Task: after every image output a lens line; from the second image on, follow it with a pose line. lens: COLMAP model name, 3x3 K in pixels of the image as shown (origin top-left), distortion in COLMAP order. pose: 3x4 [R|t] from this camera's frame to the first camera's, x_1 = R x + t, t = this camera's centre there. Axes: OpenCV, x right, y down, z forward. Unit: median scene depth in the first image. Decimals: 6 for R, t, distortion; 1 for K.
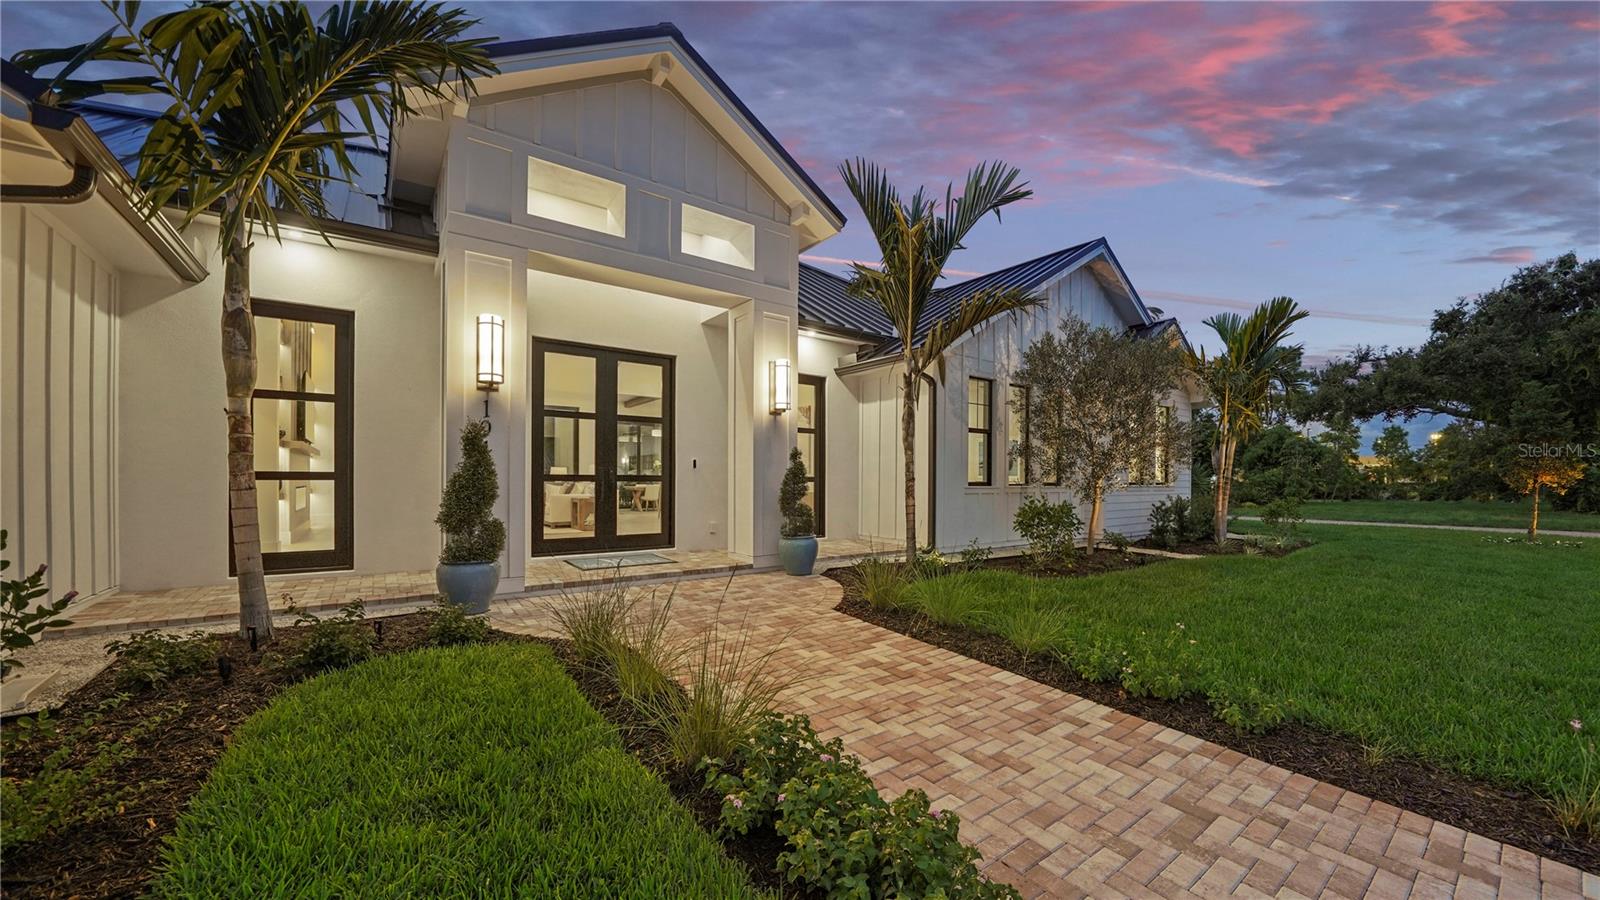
lens RADIAL K [[562.6, 0, 780.2], [0, 562.6, 474.5], [0, 0, 1]] dist [-0.017898, 0.000023]
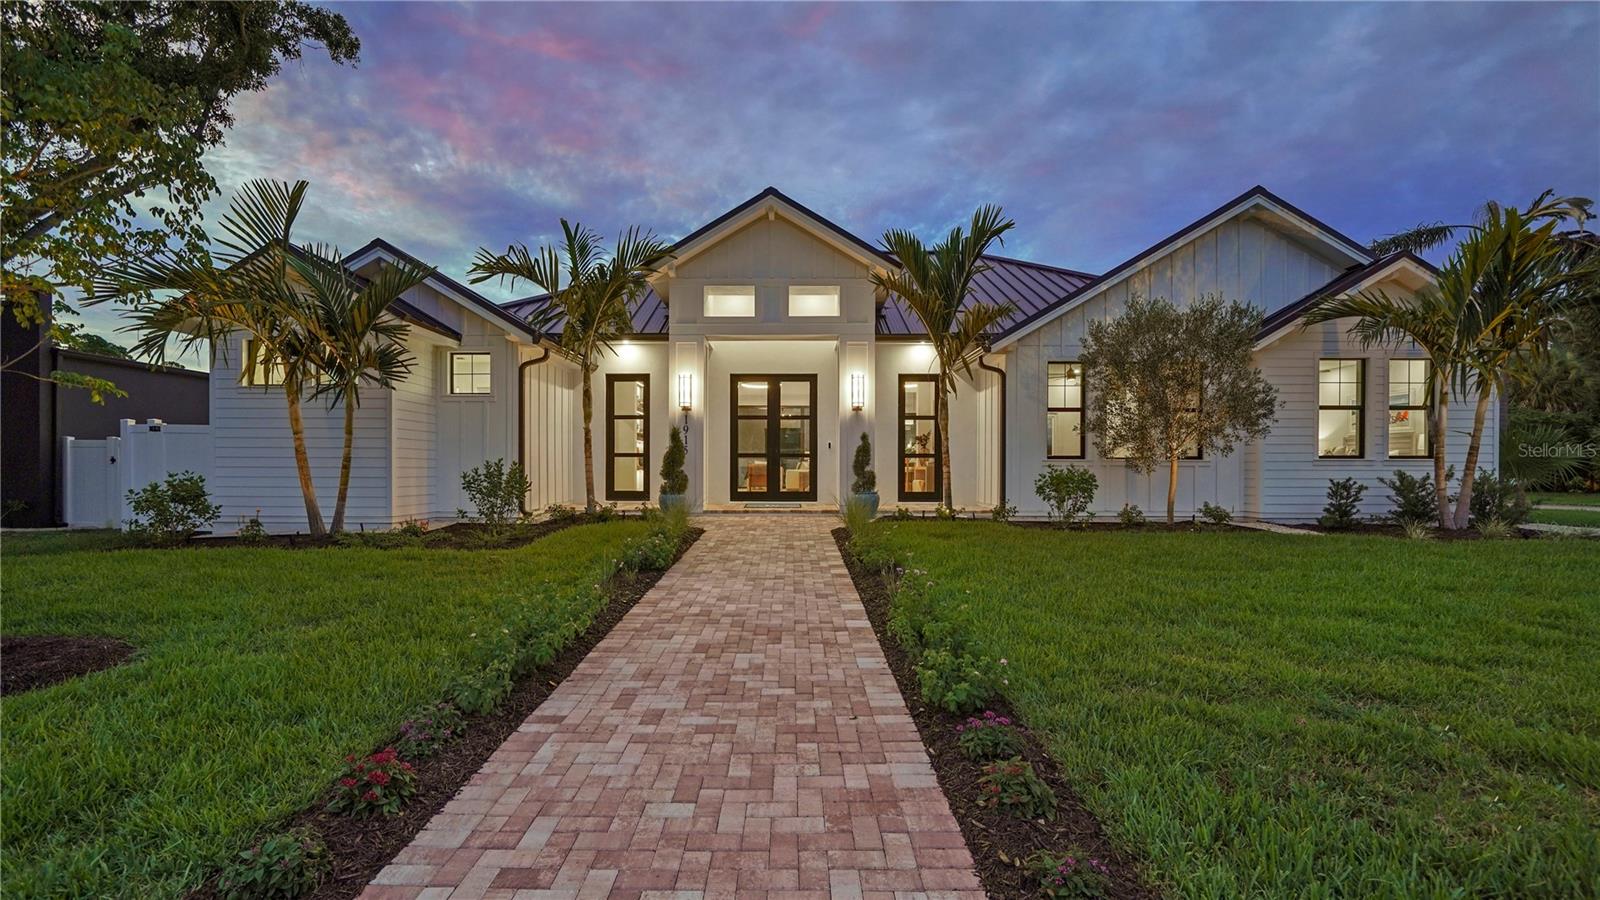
lens RADIAL K [[645.6, 0, 801.7], [0, 645.6, 455.0], [0, 0, 1]] dist [0.002221, 0.000039]
pose [[0.778783, -0.008697, -0.627233, 0.976676], [0.005658, 0.999961, -0.006841, 0.022624], [0.627267, 0.001779, 0.778802, -0.424153]]
